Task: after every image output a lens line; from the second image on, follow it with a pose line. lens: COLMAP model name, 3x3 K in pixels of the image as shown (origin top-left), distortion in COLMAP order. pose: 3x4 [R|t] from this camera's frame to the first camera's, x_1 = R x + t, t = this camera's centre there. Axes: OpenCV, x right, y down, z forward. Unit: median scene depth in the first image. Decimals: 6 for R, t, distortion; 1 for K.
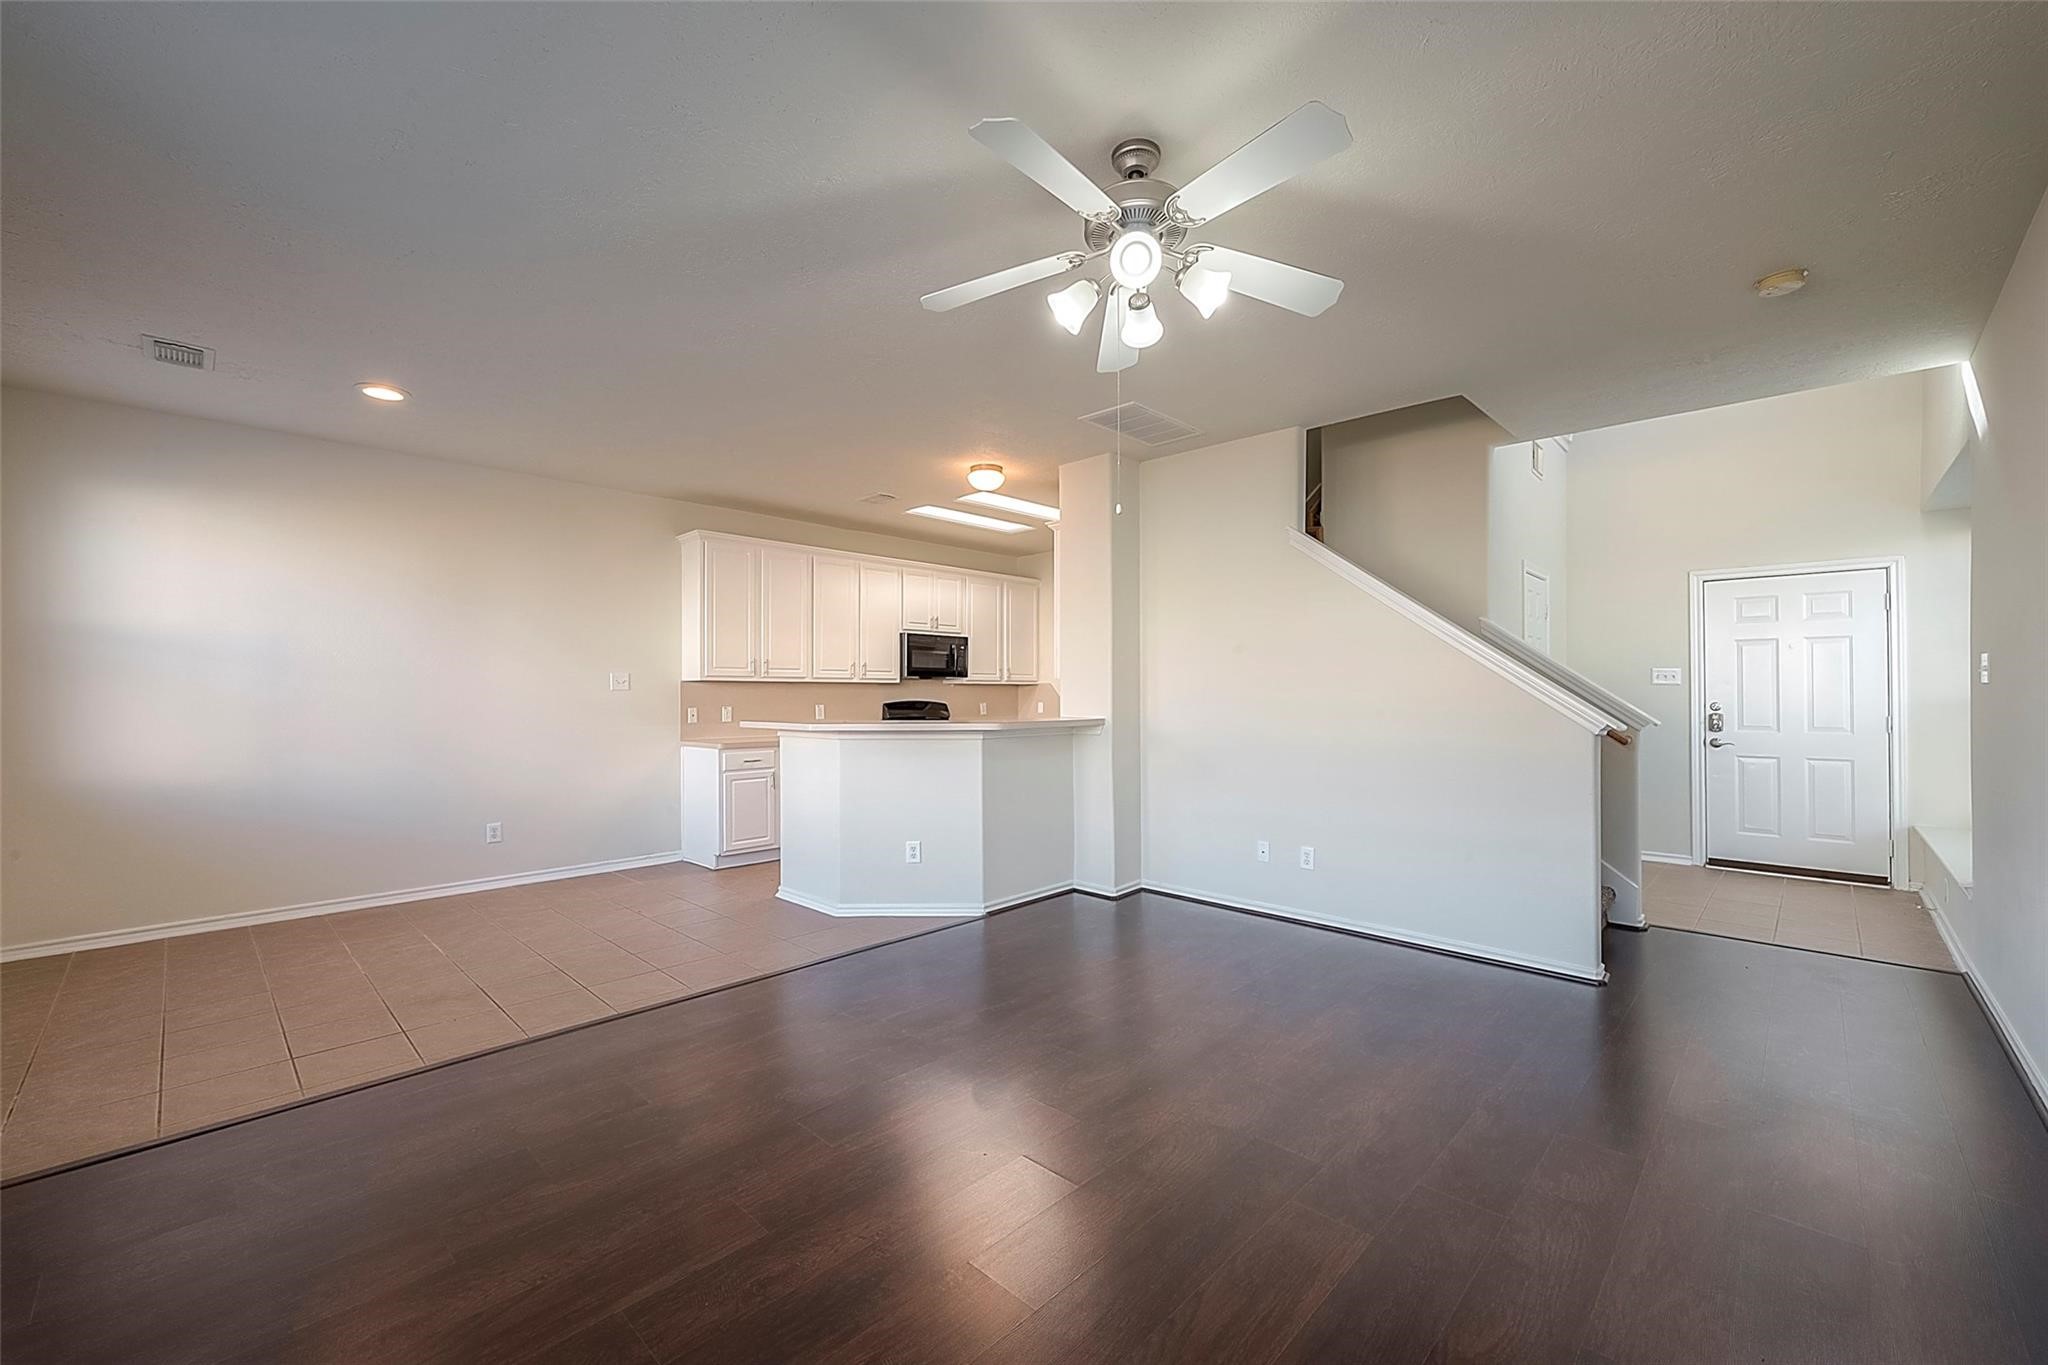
lens RADIAL K [[813.4, 0, 1026.8], [0, 813.4, 690.0], [0, 0, 1]] dist [-0.001579, -0.000068]
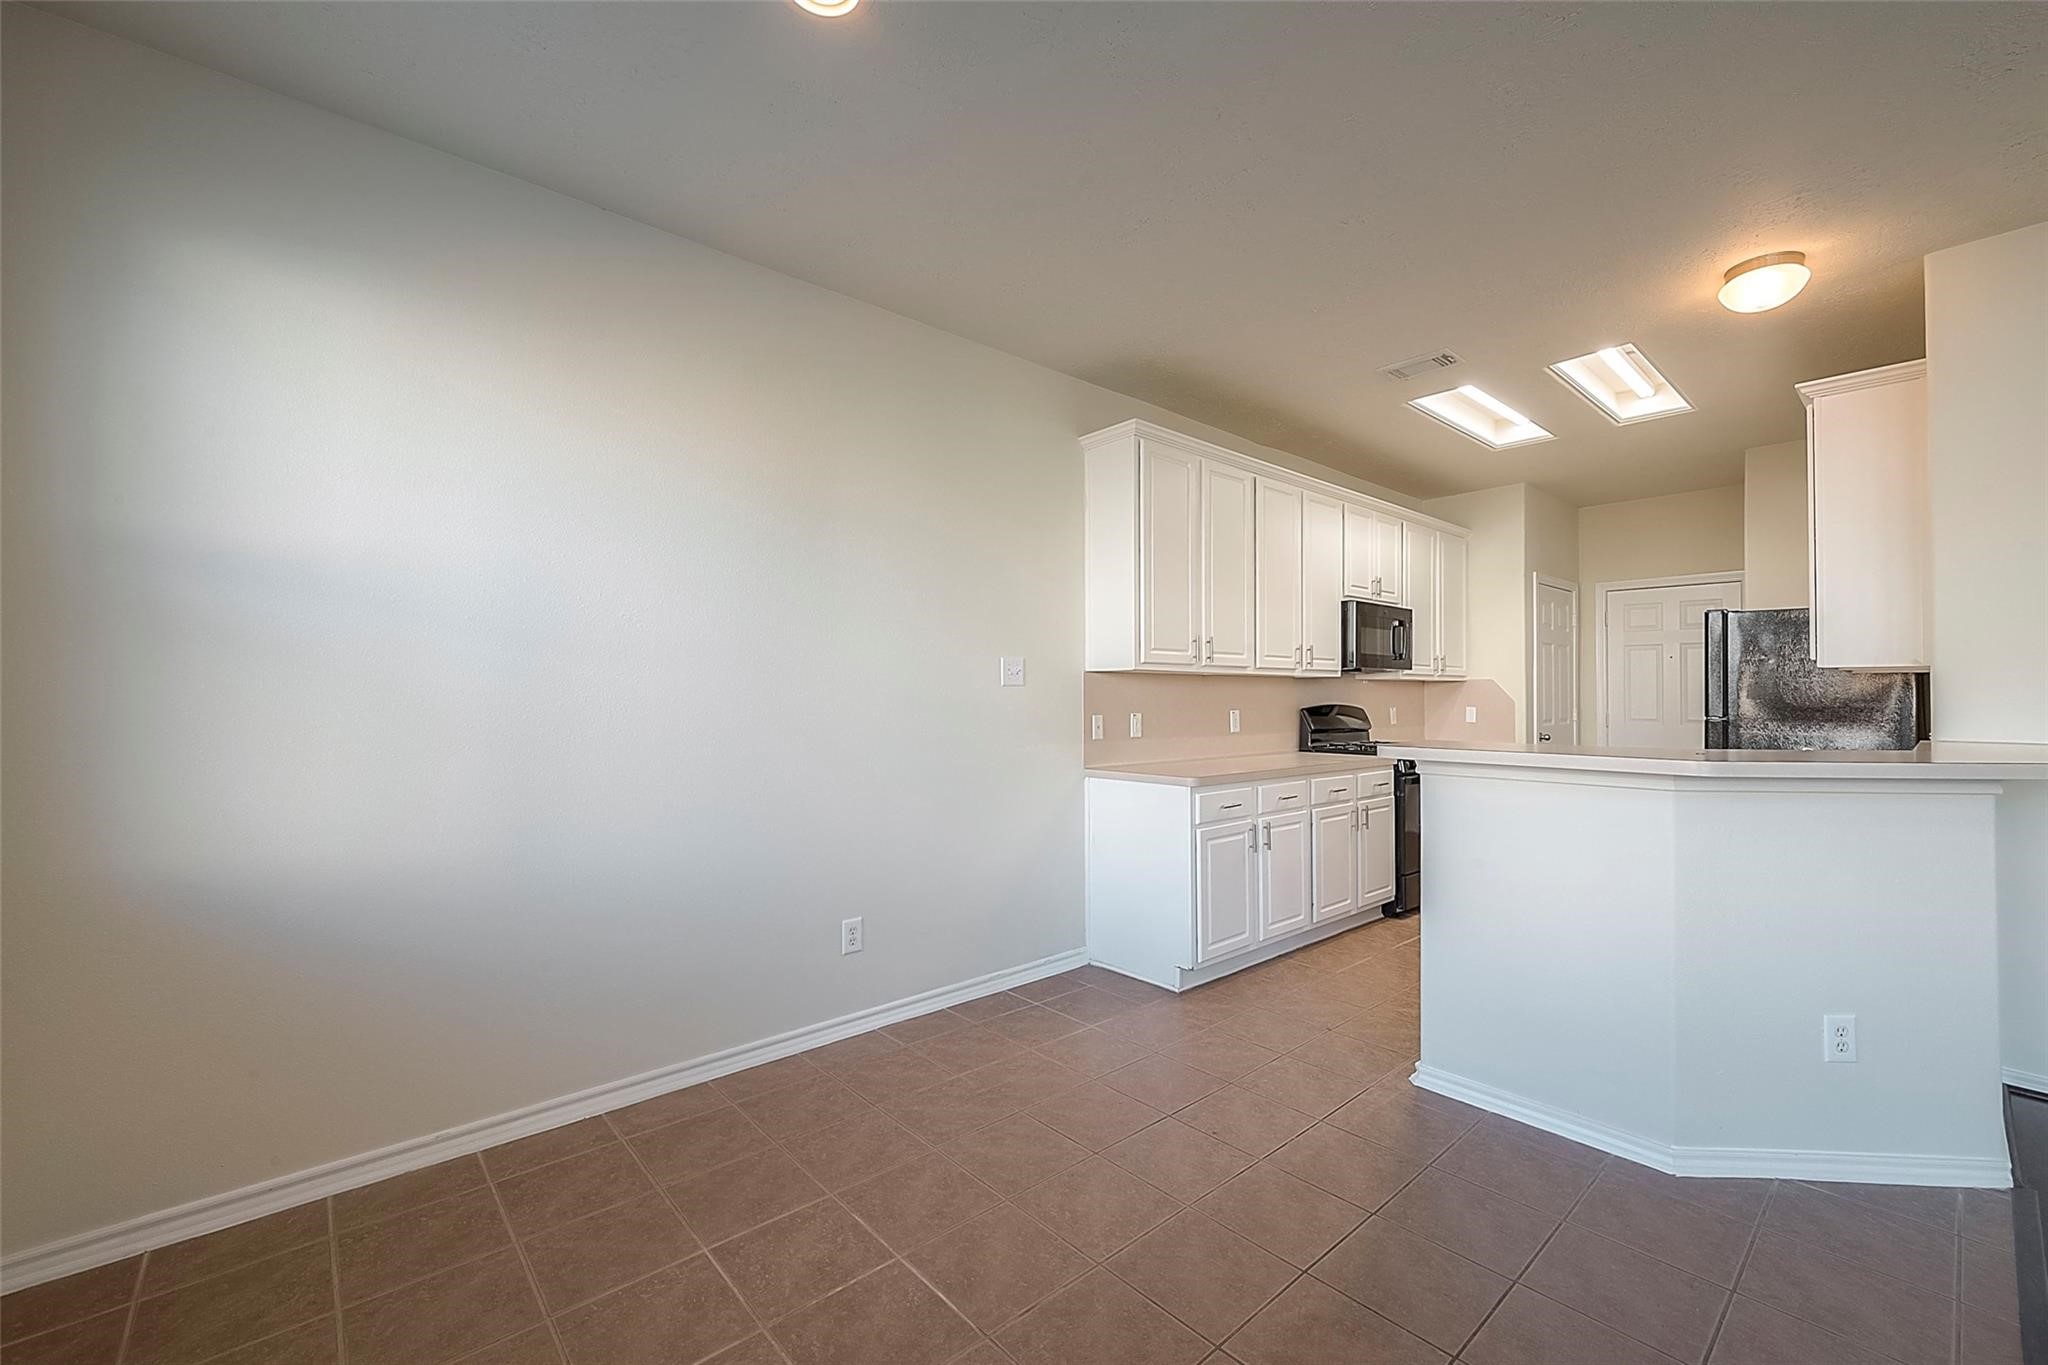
lens RADIAL K [[835.6, 0, 1035.8], [0, 835.6, 684.4], [0, 0, 1]] dist [-0.001107, -0.000358]
pose [[0.997165, 0.004213, -0.075129, -0.413336], [-0.004635, 0.999974, -0.005435, 0.002336], [0.075105, 0.005768, 0.997159, 0.364070]]
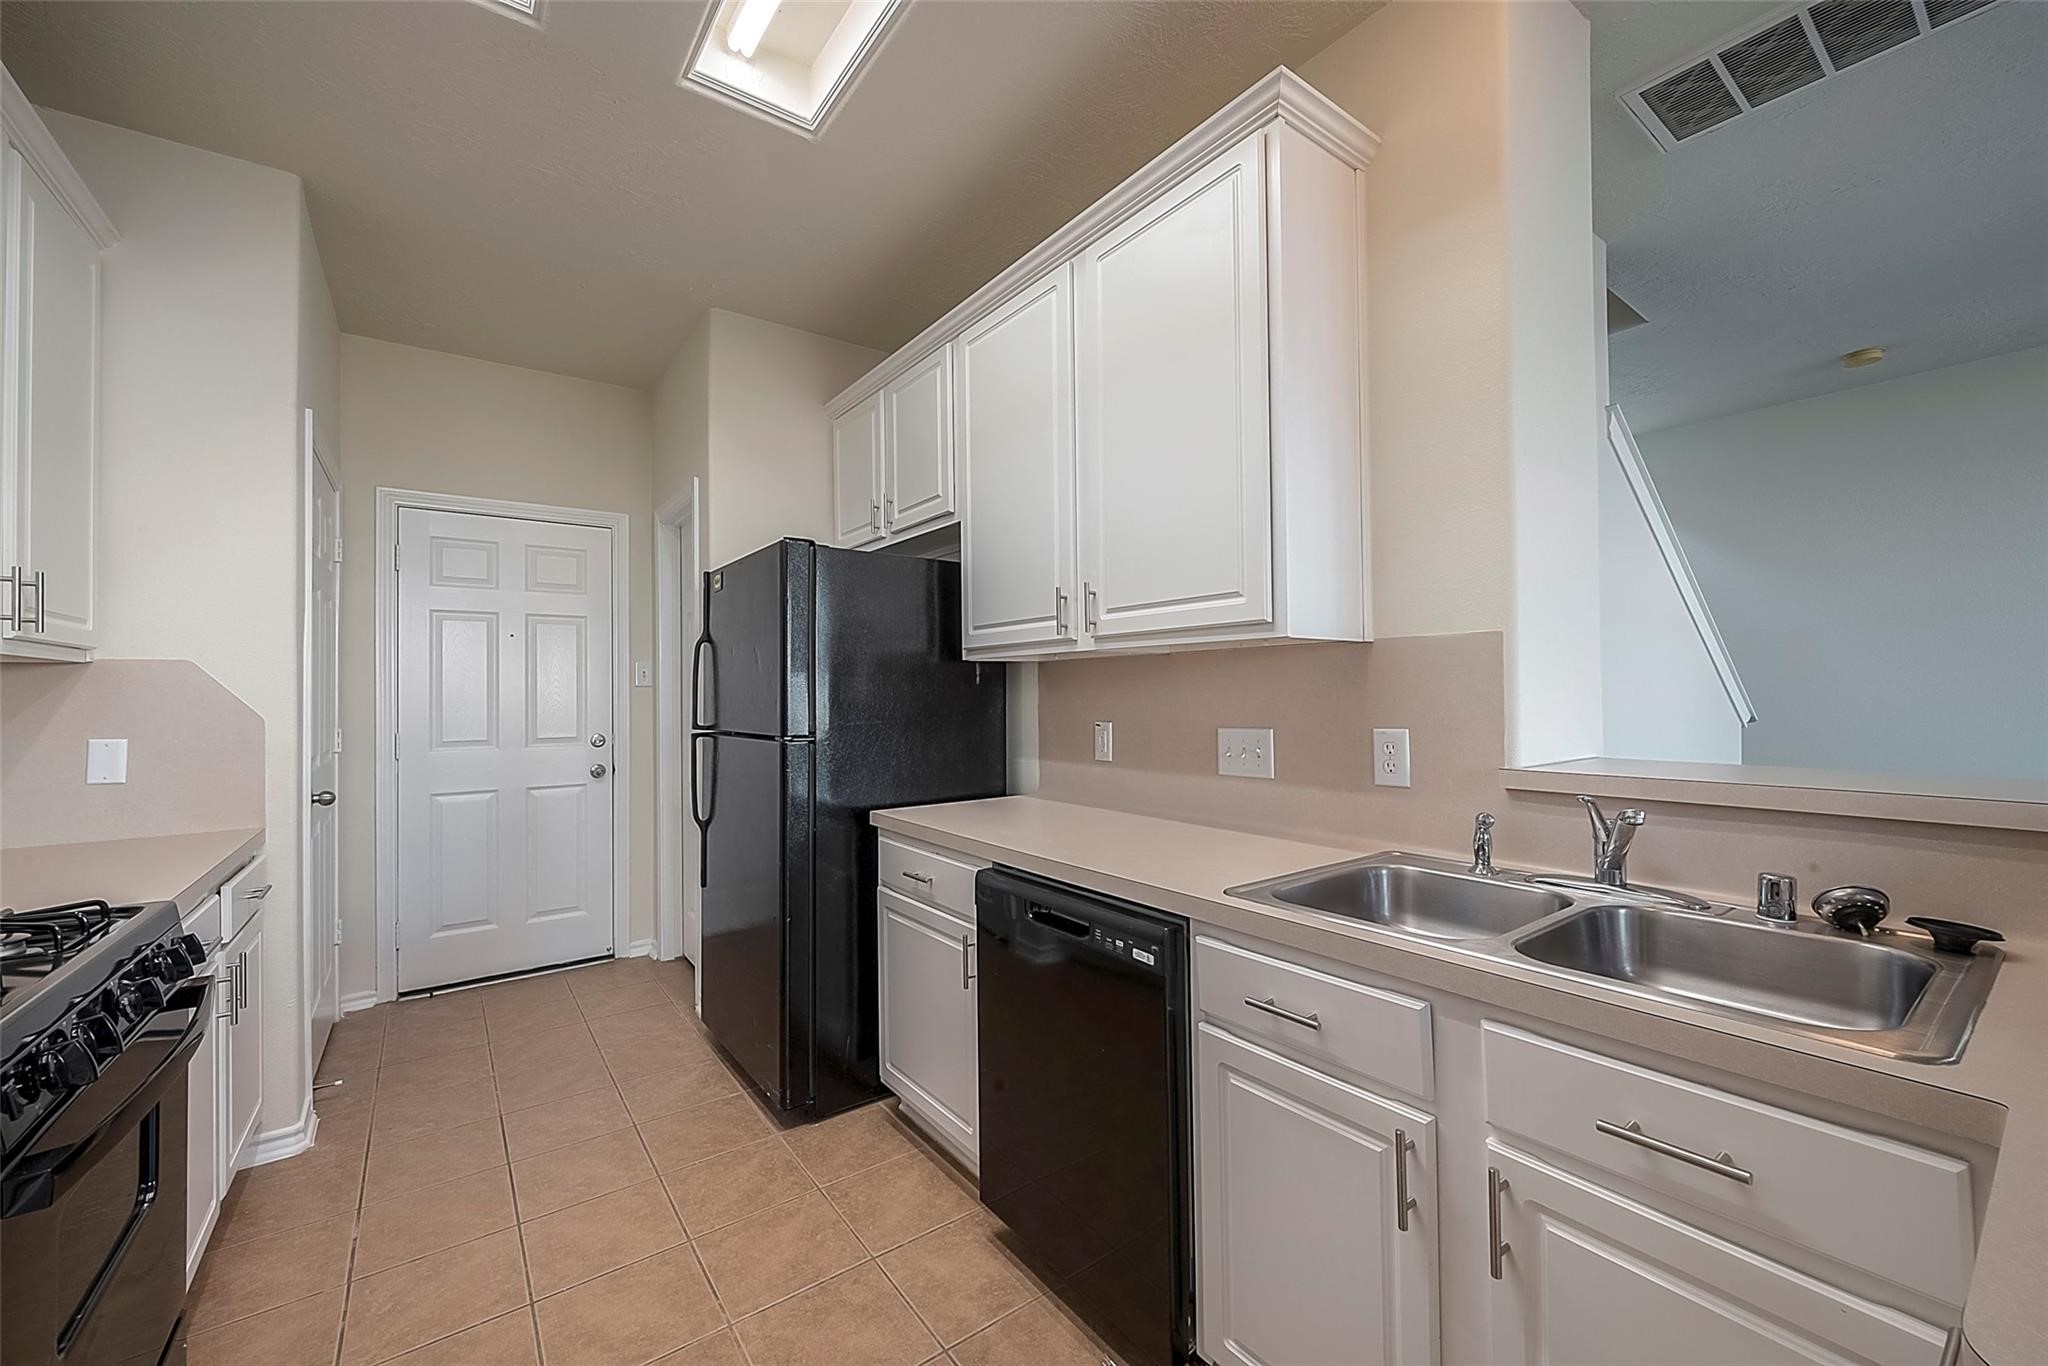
lens RADIAL K [[806.5, 0, 1029.3], [0, 806.5, 682.4], [0, 0, 1]] dist [-0.001813, -0.000094]
pose [[0.160654, 0.013521, 0.986918, -0.245674], [0.006889, 0.999866, -0.014820, 0.005460], [-0.986987, 0.009180, 0.160539, 0.942018]]
